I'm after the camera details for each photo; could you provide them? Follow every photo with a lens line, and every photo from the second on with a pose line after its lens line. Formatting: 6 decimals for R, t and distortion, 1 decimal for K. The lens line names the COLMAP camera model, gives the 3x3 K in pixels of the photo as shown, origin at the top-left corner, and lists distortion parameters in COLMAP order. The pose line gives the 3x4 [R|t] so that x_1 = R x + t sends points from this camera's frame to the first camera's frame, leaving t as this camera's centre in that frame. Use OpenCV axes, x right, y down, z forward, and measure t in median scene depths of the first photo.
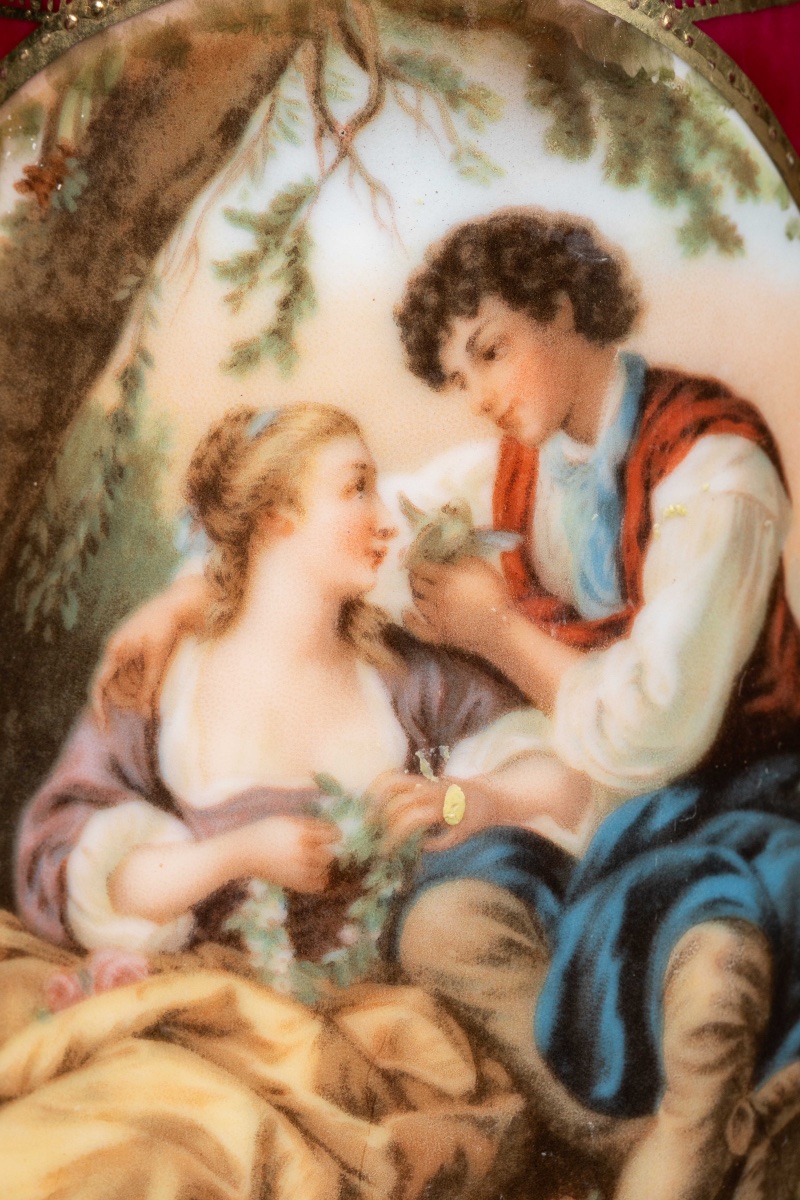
lens RADIAL K [[5875.2, 0, 401.8], [0, 5875.2, 545.3], [0, 0, 1]] dist [0.097973, -3.598236]
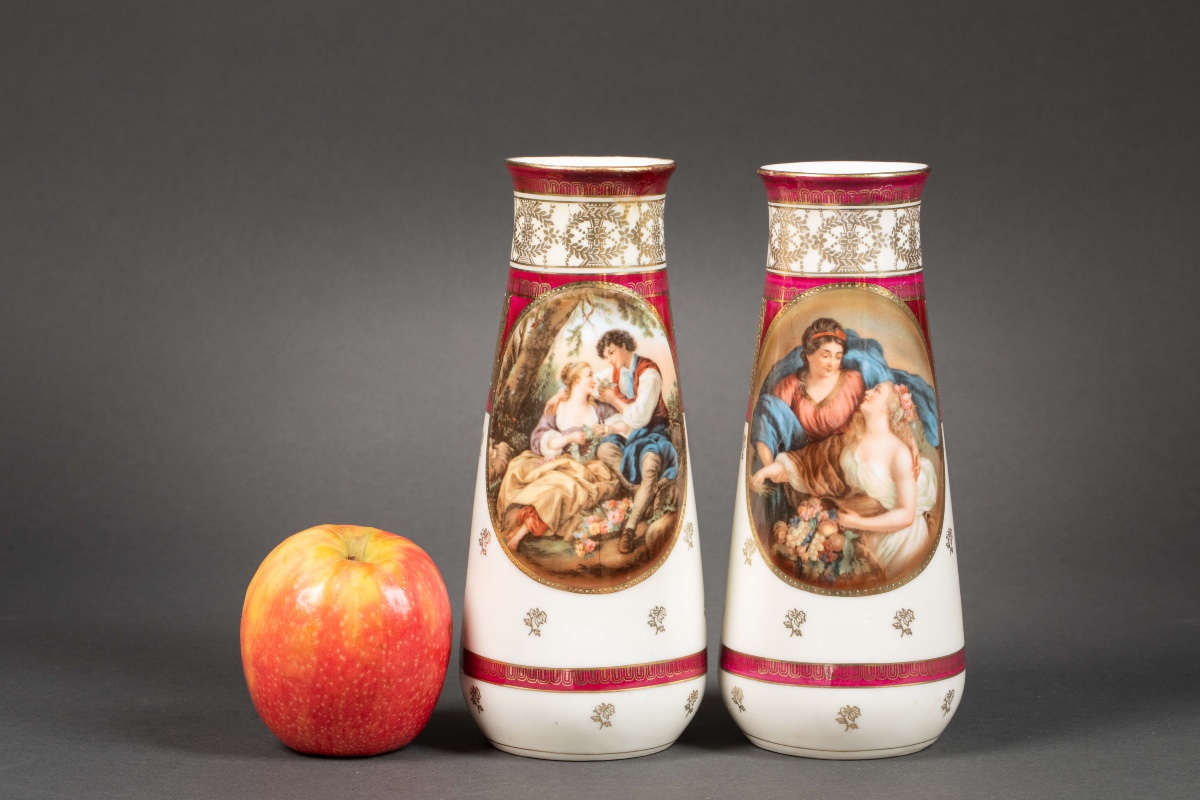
lens RADIAL K [[3917.1, 0, 527.9], [0, 3917.1, 336.8], [0, 0, 1]] dist [-0.072852, -0.598673]
pose [[0.999443, -0.006302, 0.032766, -0.197816], [0.009960, 0.993578, -0.112712, 0.393150], [-0.031845, 0.112976, 0.993087, -2.906456]]
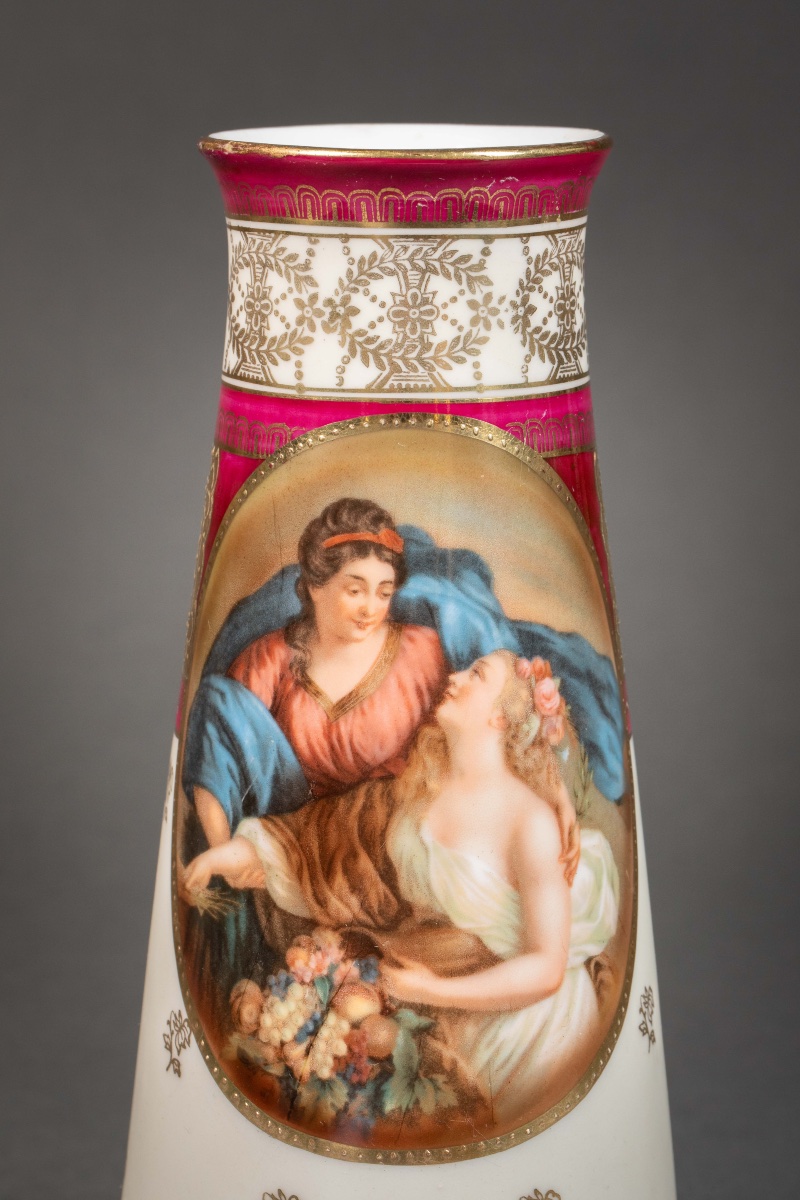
lens RADIAL K [[4122.0, 0, 397.9], [0, 4122.0, 638.2], [0, 0, 1]] dist [-0.027662, 1.735830]
pose [[0.996513, -0.005346, 0.083260, 0.104141], [0.009389, 0.998791, -0.048244, 0.075624], [-0.082902, 0.048858, 0.995359, -0.725129]]
